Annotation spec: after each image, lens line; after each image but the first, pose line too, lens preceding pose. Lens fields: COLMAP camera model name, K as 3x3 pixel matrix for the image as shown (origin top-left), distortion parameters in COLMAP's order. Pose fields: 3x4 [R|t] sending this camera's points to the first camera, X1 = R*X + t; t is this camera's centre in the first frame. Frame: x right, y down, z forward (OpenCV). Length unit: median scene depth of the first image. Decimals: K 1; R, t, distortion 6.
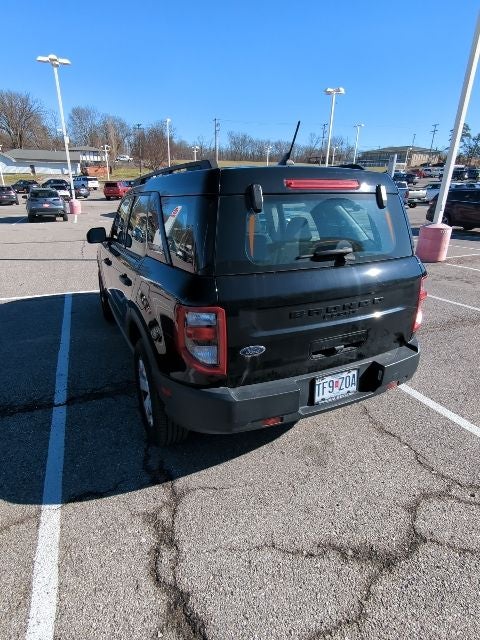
lens RADIAL K [[347.0, 0, 235.8], [0, 347.0, 319.8], [0, 0, 1]] dist [-0.003133, 0.000731]
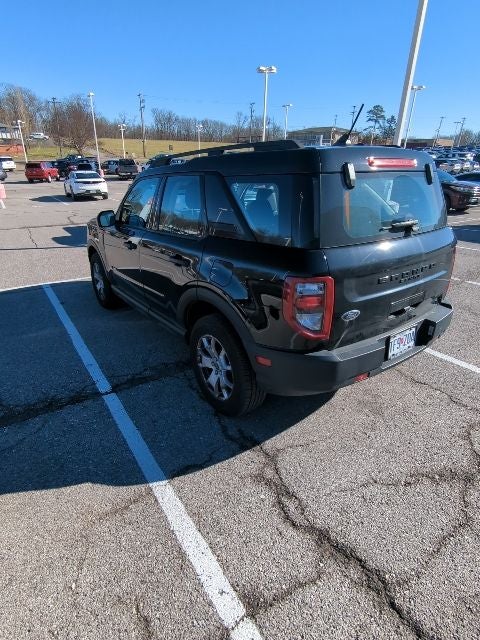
lens RADIAL K [[347.0, 0, 235.8], [0, 347.0, 319.8], [0, 0, 1]] dist [-0.003133, 0.000731]
pose [[0.982957, -0.077845, 0.166538, -0.433661], [0.069712, 0.996097, 0.054147, 0.016060], [-0.170103, -0.041614, 0.984547, -0.031279]]
